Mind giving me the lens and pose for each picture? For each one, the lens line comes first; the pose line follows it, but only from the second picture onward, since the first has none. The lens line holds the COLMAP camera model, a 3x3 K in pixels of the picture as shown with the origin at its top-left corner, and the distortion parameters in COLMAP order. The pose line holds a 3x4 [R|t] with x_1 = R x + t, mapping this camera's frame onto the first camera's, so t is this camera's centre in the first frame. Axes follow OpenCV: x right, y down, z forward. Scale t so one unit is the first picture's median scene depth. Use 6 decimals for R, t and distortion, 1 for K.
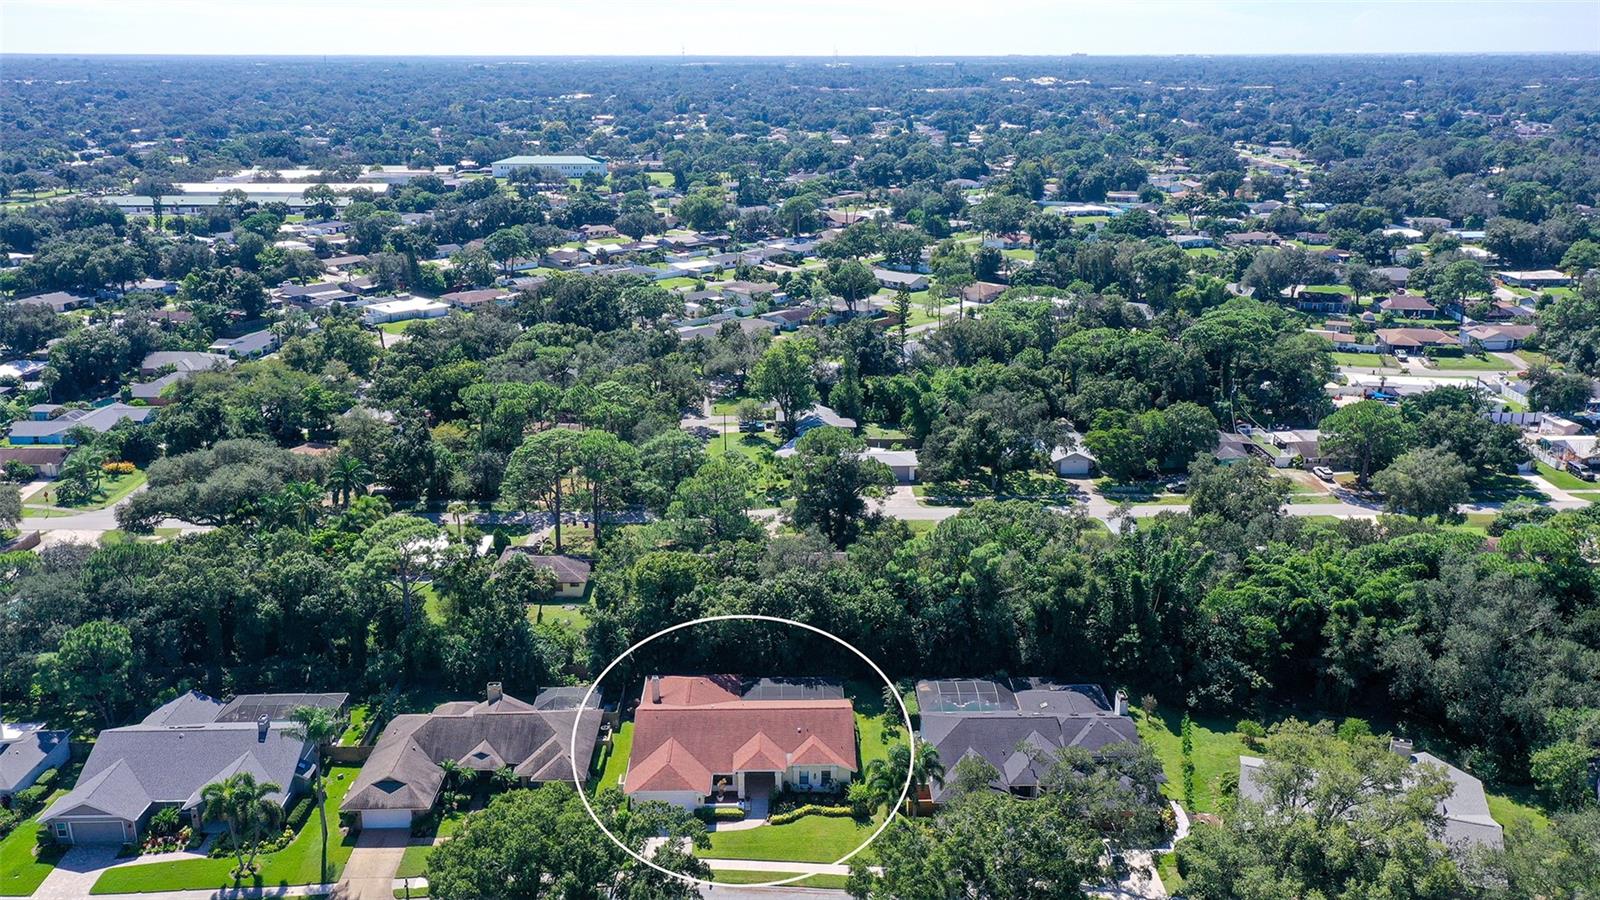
lens RADIAL K [[1265.5, 0, 811.7], [0, 1265.5, 454.5], [0, 0, 1]] dist [0.032343, 0.001357]
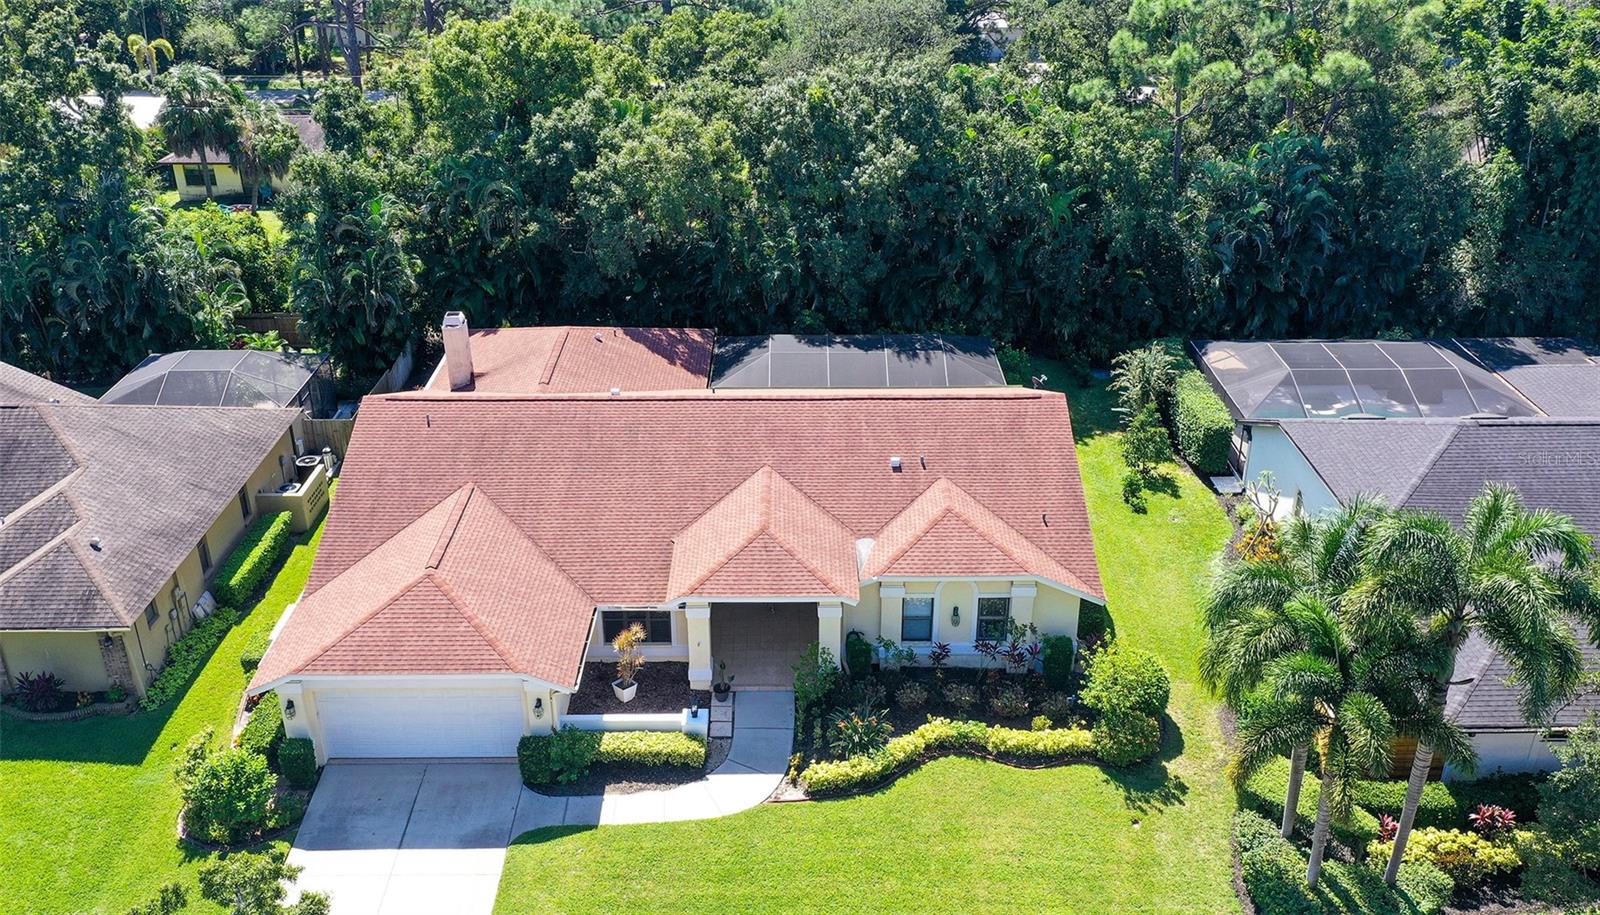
lens RADIAL K [[1302.7, 0, 796.0], [0, 1302.7, 457.1], [0, 0, 1]] dist [-0.001342, 0.000145]
pose [[0.999718, 0.003479, -0.023497, -0.026885], [0.000571, 0.985413, 0.170177, 0.167288], [0.023746, -0.170142, 0.985133, 0.712199]]
